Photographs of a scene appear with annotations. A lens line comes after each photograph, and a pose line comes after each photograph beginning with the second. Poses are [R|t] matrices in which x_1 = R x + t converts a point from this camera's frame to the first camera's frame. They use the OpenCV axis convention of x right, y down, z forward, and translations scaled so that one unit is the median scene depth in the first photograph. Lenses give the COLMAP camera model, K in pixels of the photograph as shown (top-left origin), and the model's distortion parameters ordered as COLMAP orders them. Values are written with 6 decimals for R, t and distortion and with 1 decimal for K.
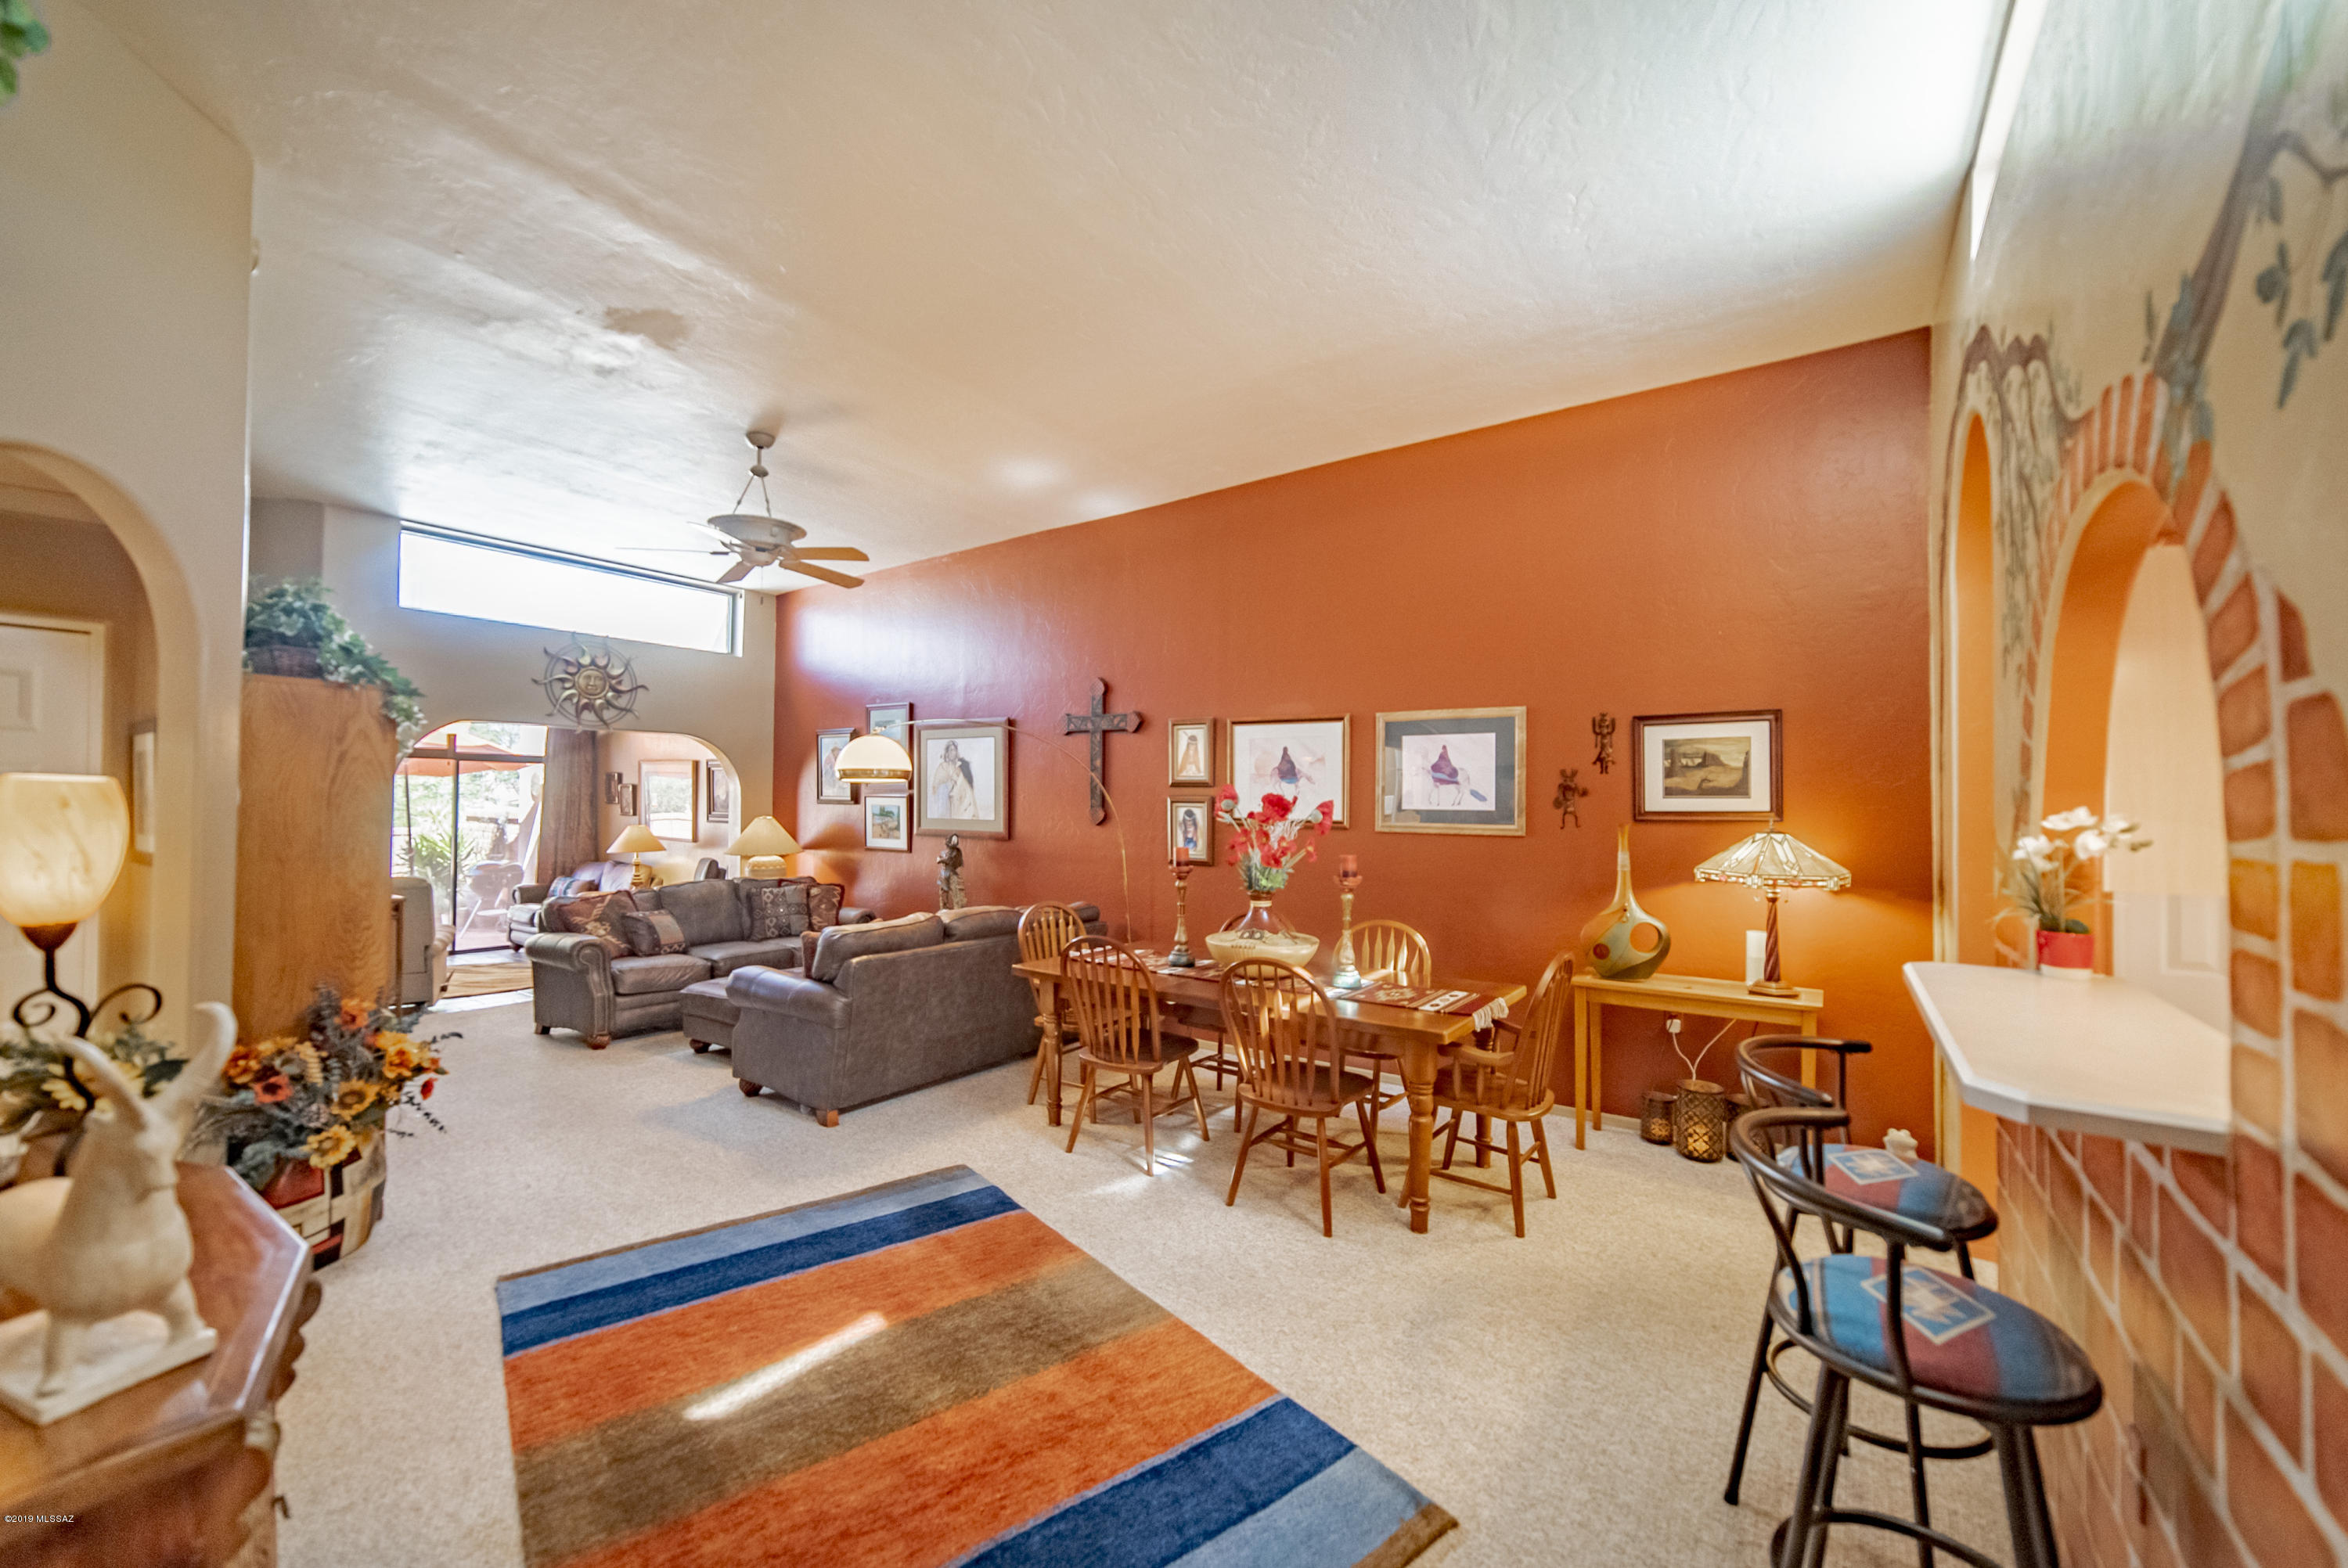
lens RADIAL K [[933.5, 0, 1182.4], [0, 933.5, 787.0], [0, 0, 1]] dist [-0.009377, 0.005194]
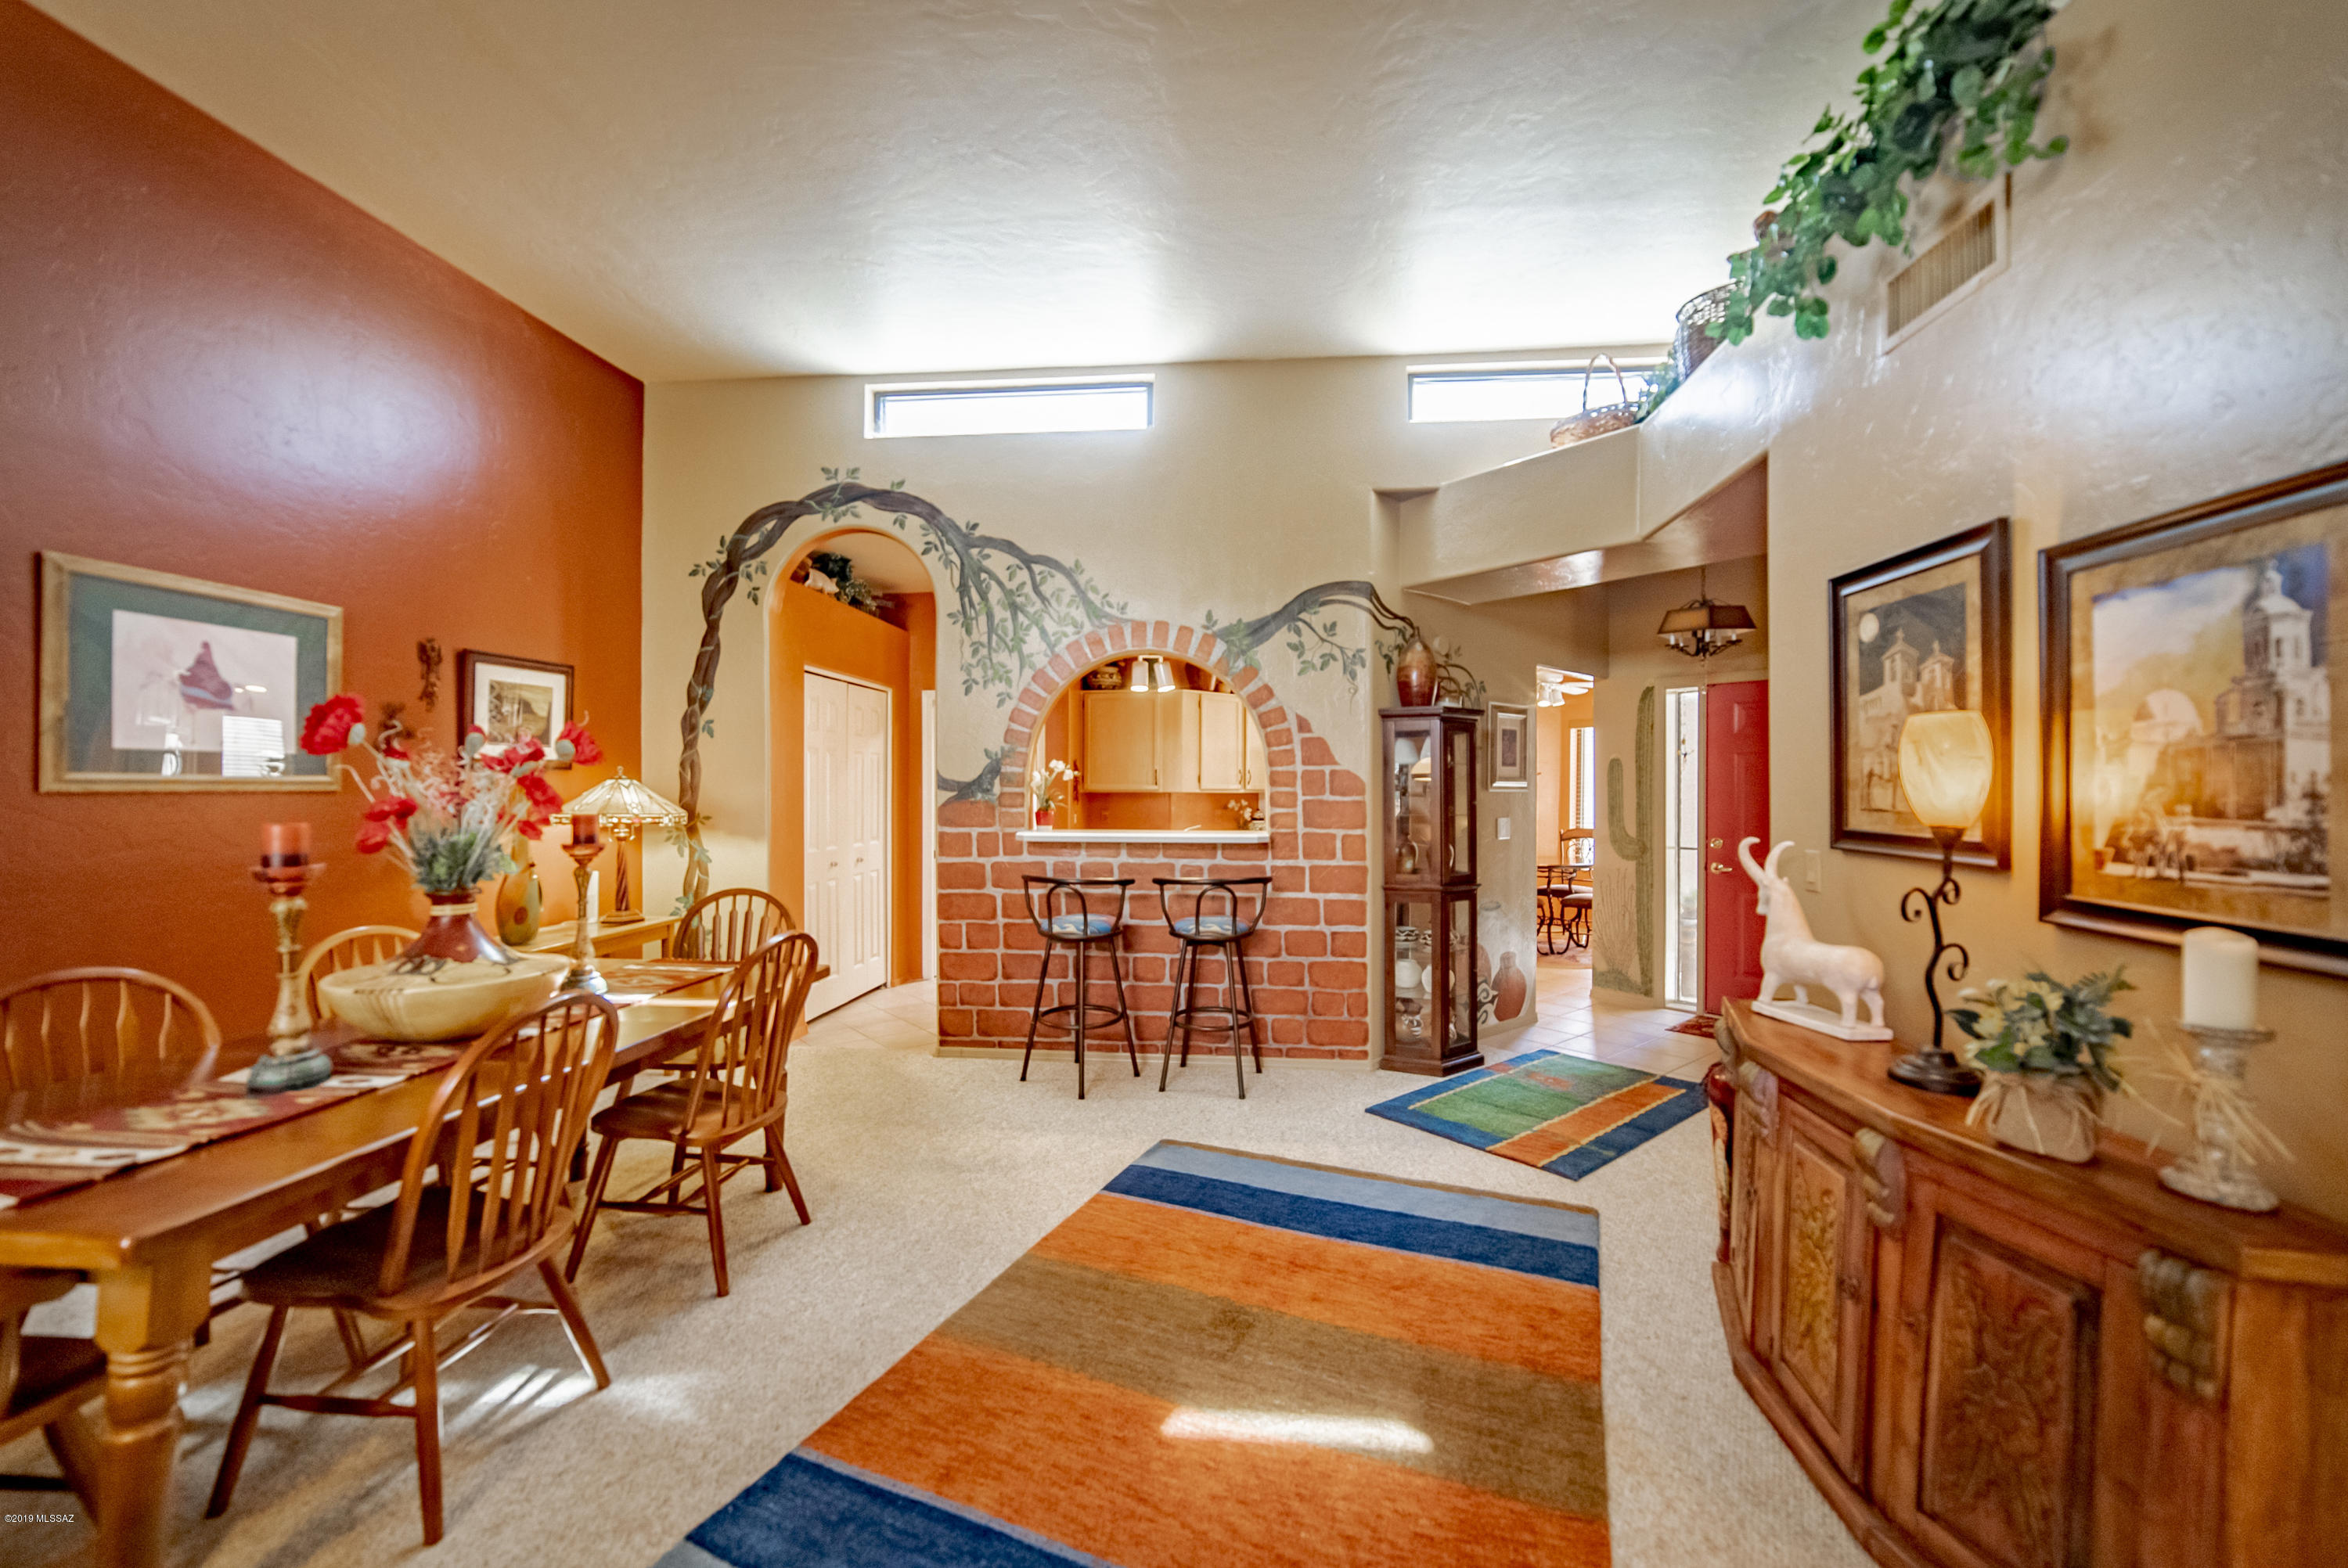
lens RADIAL K [[933.5, 0, 1187.7], [0, 933.5, 797.5], [0, 0, 1]] dist [-0.009377, 0.005194]
pose [[-0.483912, -0.022344, 0.874831, -0.529616], [-0.021391, 0.999677, 0.013701, 0.031742], [-0.874855, -0.012084, -0.484234, 0.735714]]
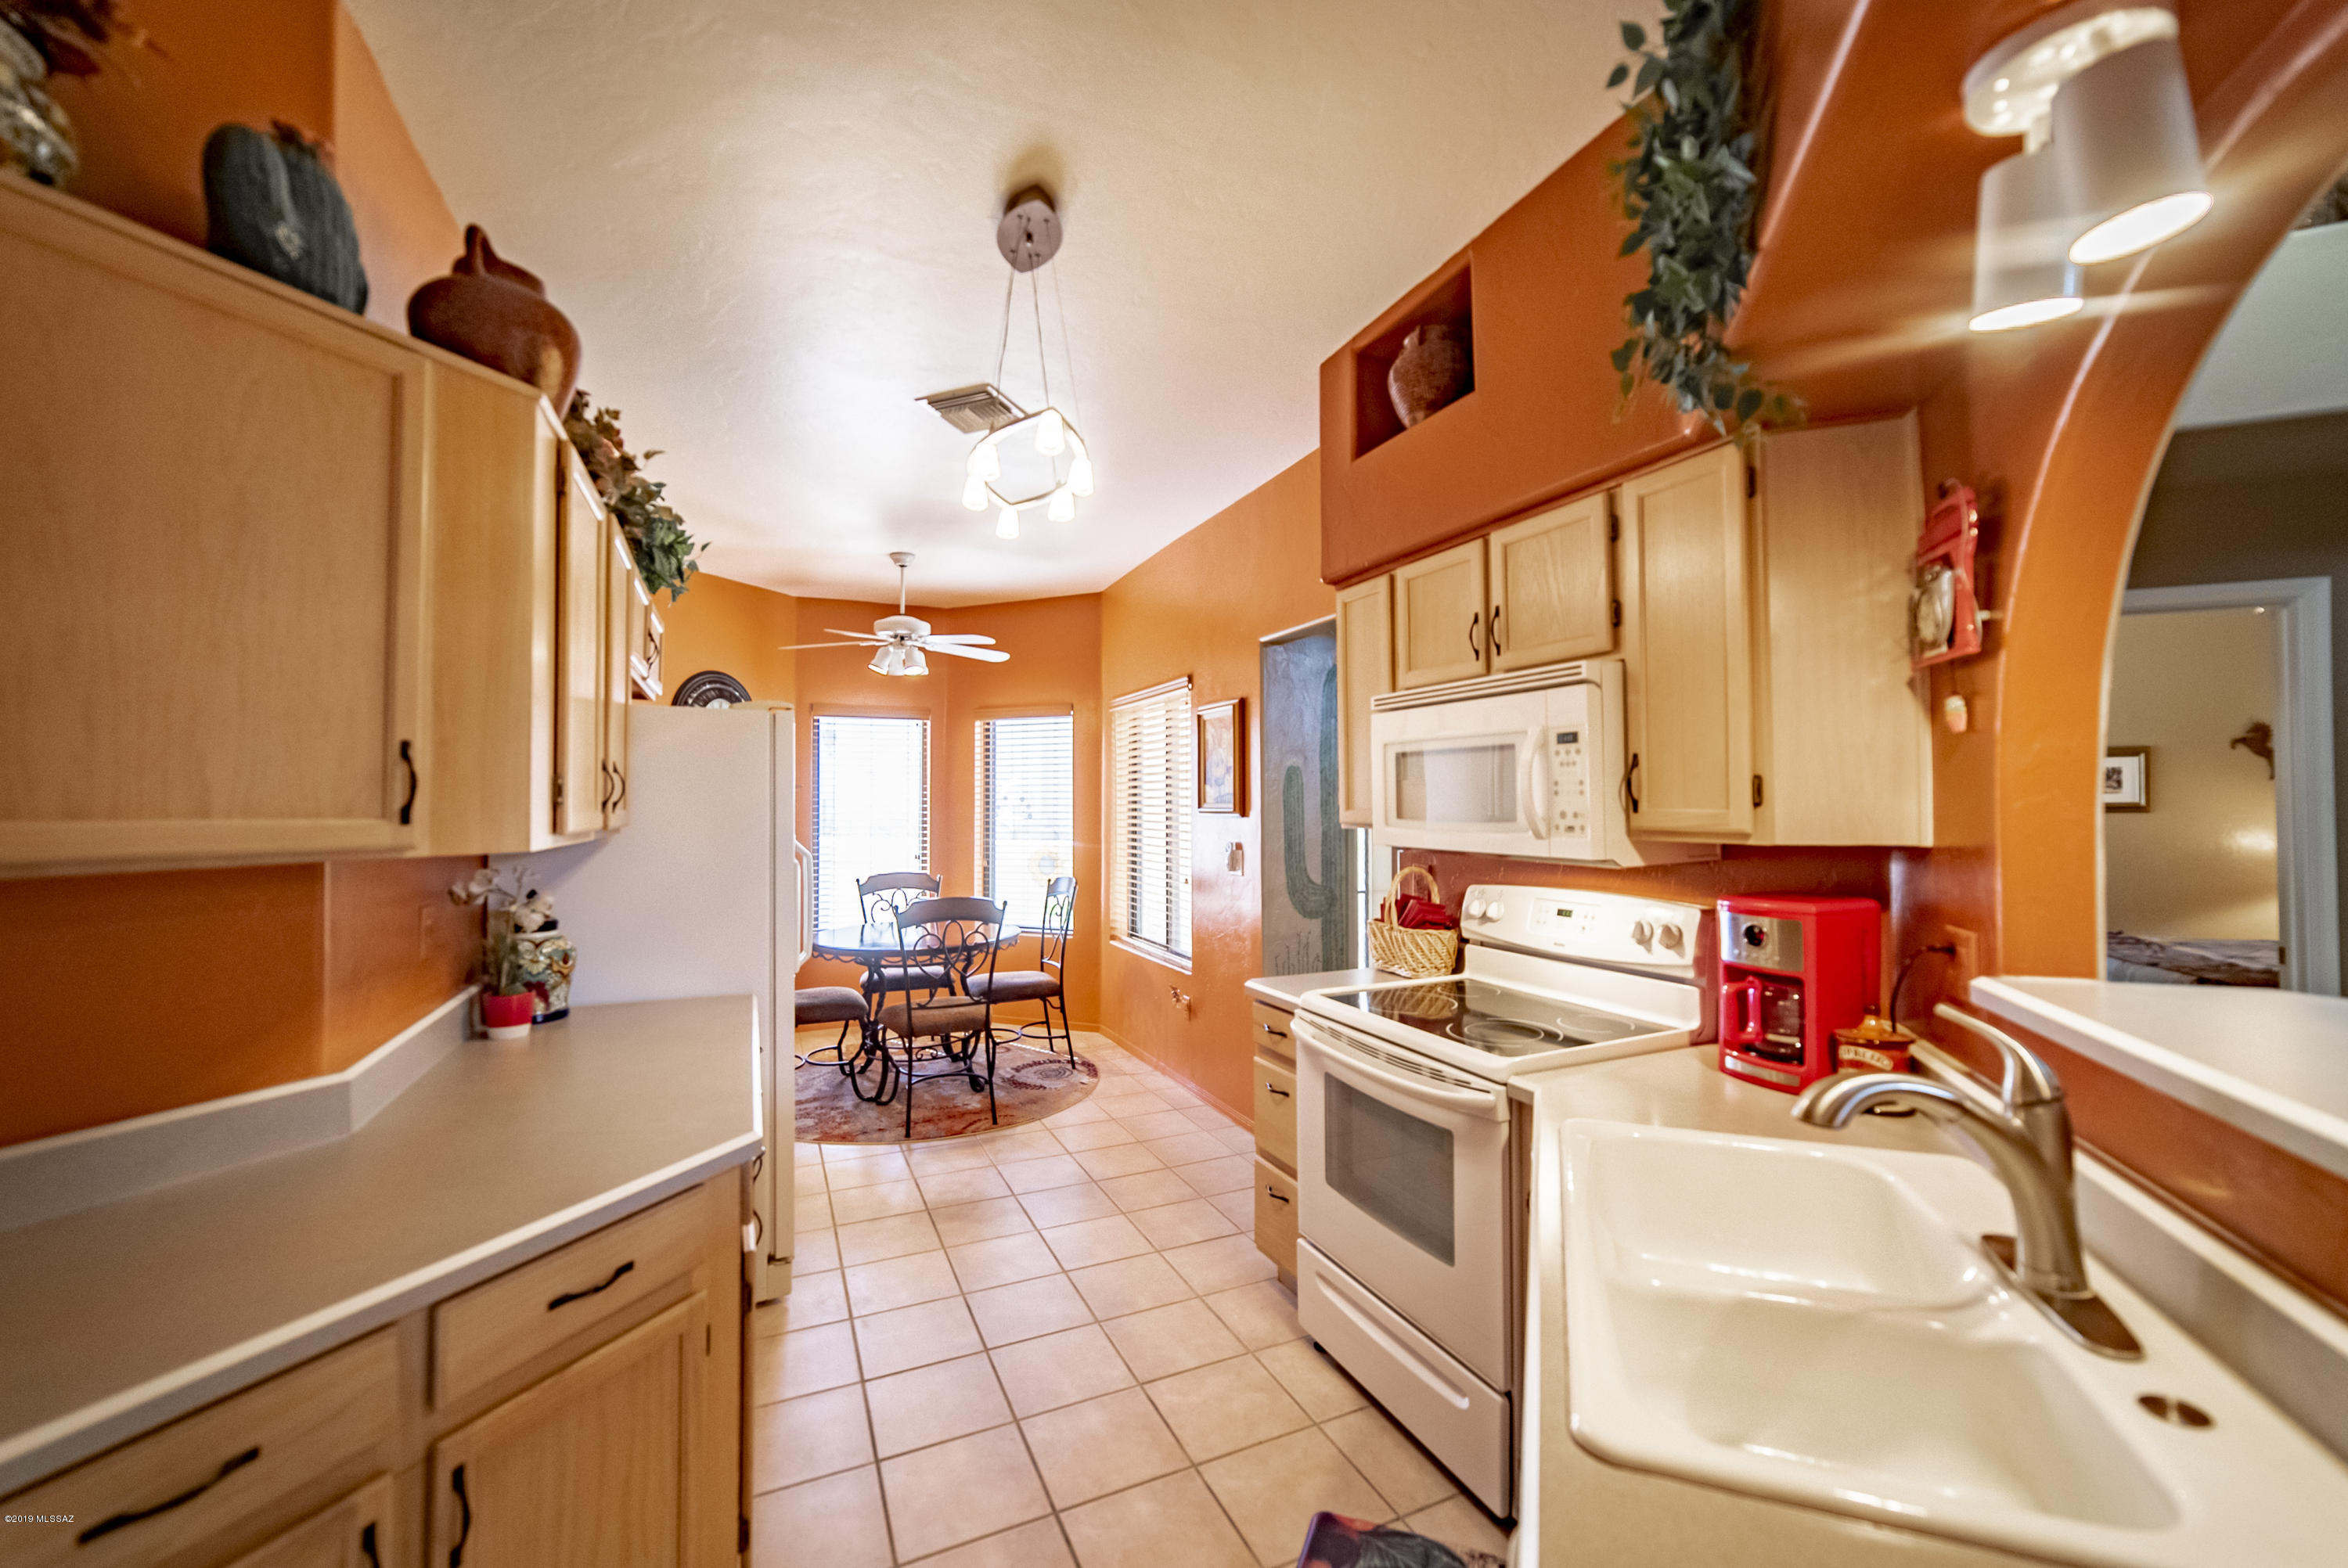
lens RADIAL K [[933.5, 0, 1186.0], [0, 933.5, 792.1], [0, 0, 1]] dist [-0.009377, 0.005194]
pose [[-0.973104, -0.009548, -0.230170, 0.559794], [-0.002498, 0.999519, -0.030902, 0.031838], [0.230354, -0.029496, -0.972660, 0.420770]]
